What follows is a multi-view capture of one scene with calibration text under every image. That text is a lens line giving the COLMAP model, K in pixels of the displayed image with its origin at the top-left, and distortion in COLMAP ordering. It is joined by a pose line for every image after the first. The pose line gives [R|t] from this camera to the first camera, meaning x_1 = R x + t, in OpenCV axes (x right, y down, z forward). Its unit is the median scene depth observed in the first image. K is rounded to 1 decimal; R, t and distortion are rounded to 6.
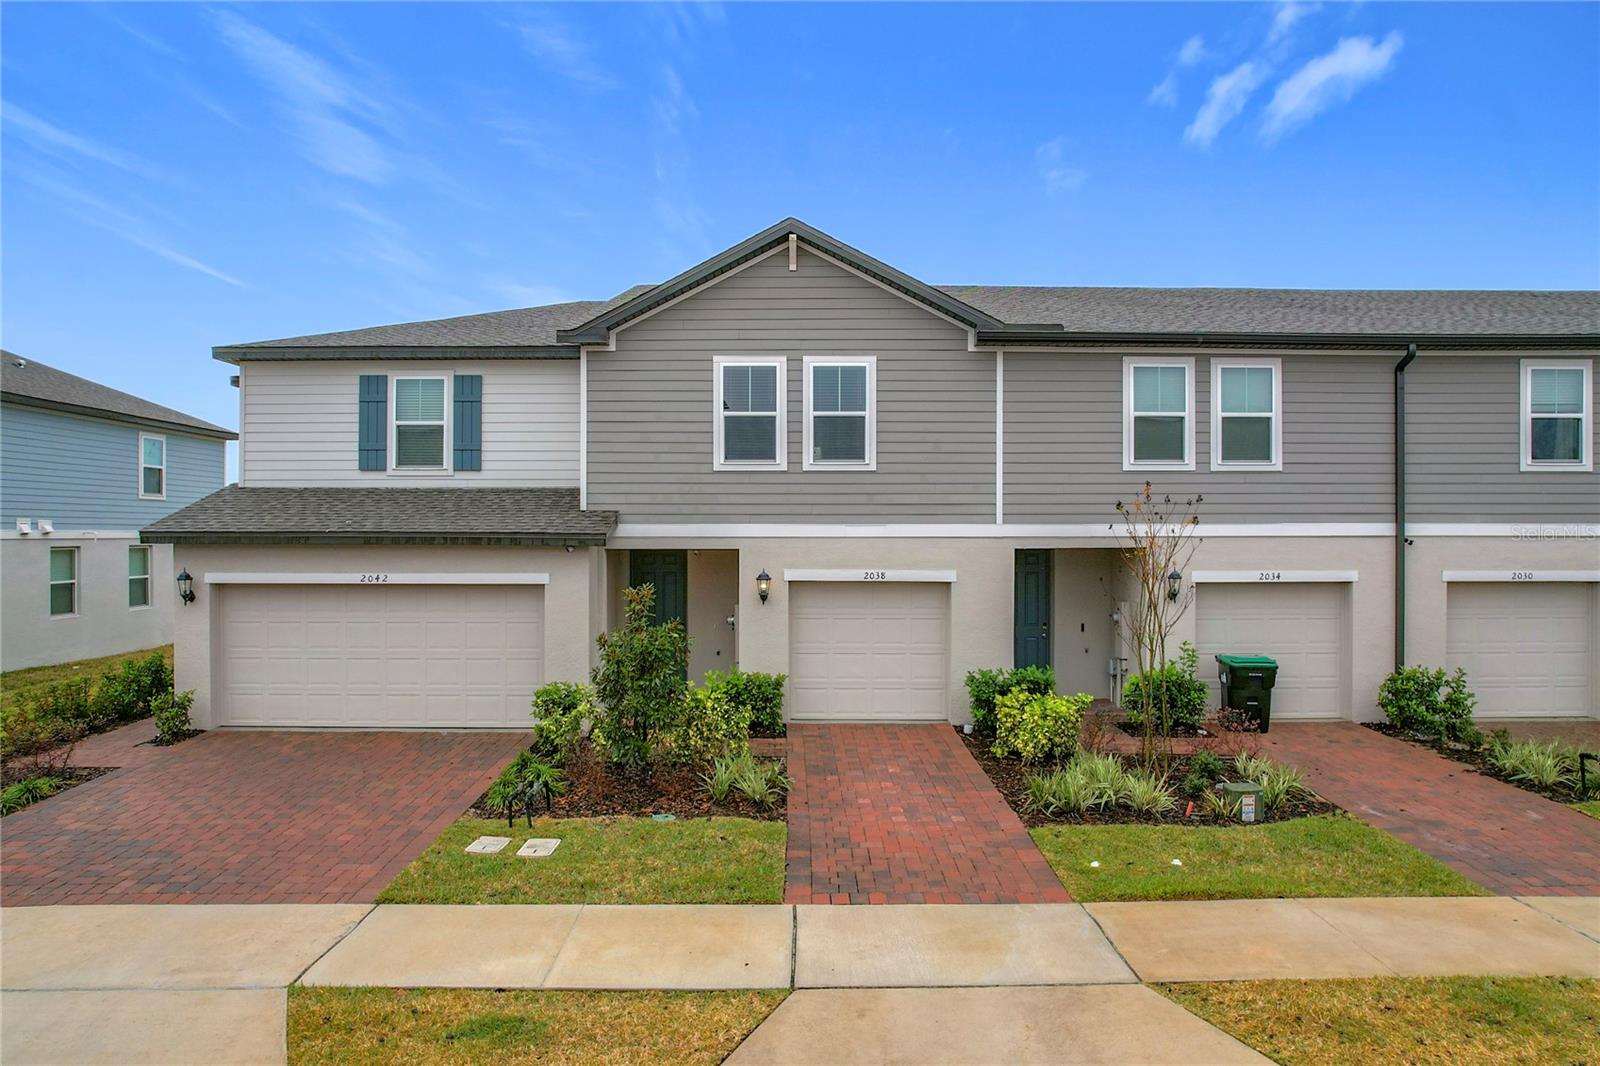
lens RADIAL K [[1022.5, 0, 802.8], [0, 1022.5, 530.1], [0, 0, 1]] dist [-0.046734, 0.066989]
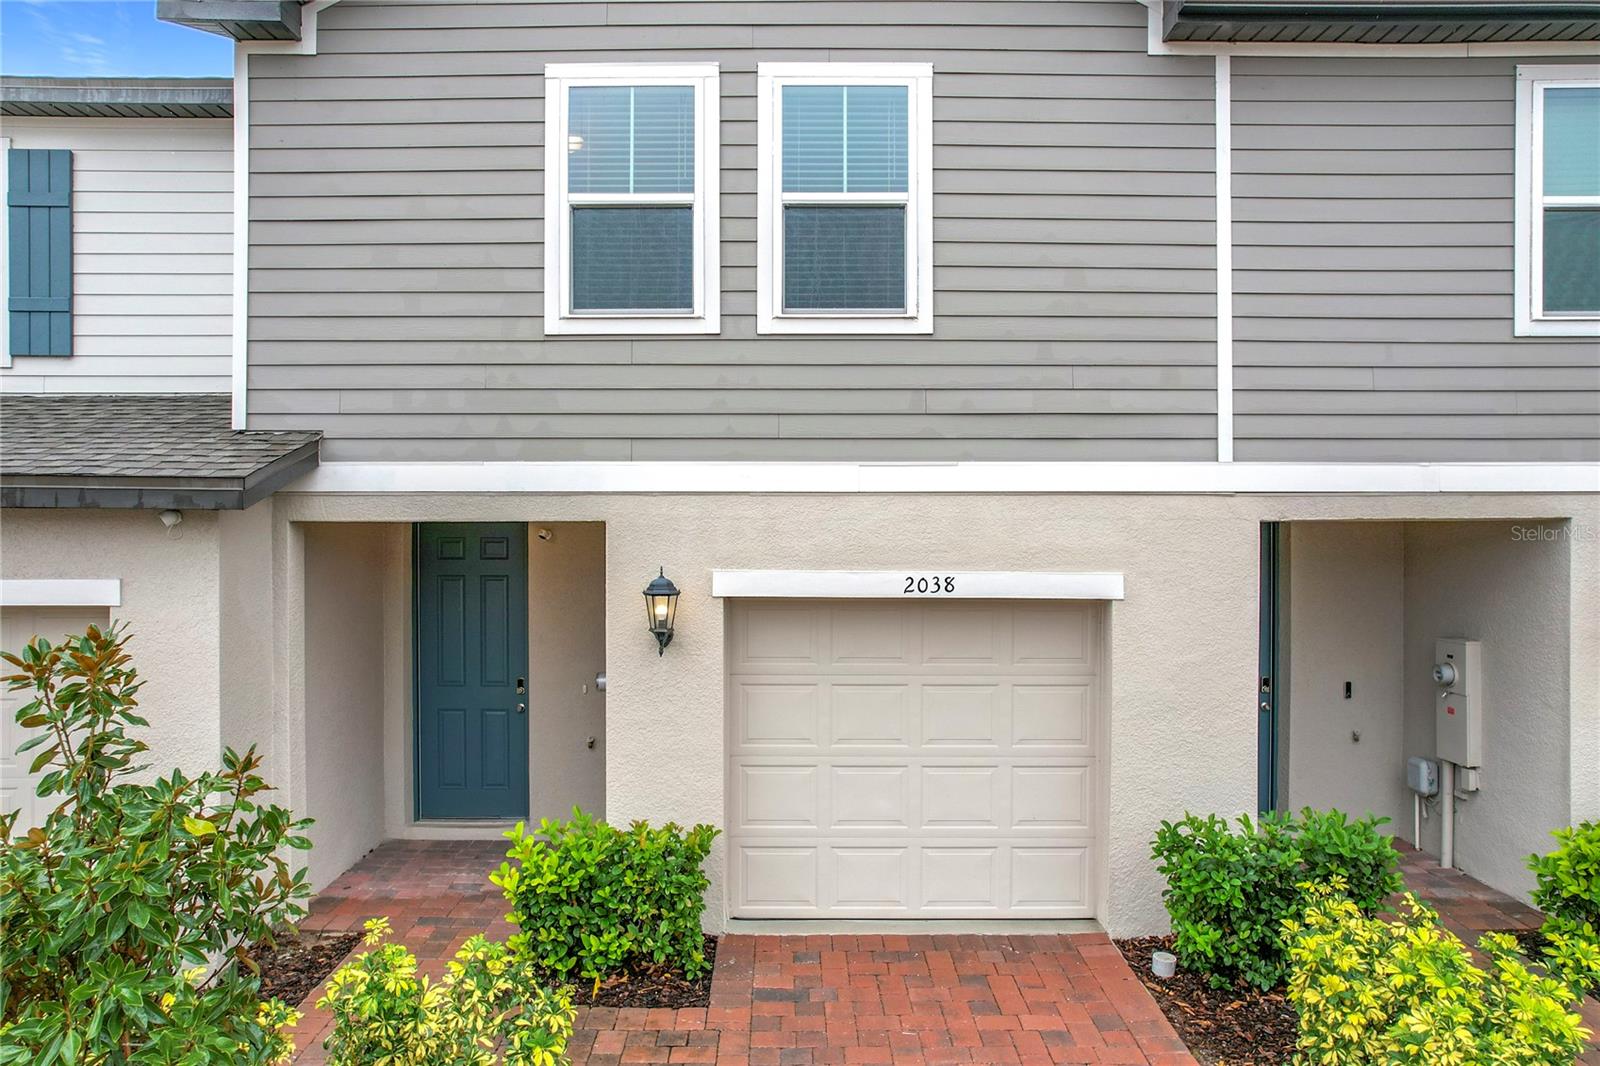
lens RADIAL K [[1022.5, 0, 802.8], [0, 1022.5, 530.1], [0, 0, 1]] dist [-0.046734, 0.066989]
pose [[0.999998, -0.000272, -0.002052, 0.019474], [0.000269, 0.999999, -0.001067, 0.022634], [0.002052, 0.001066, 0.999997, 0.581583]]
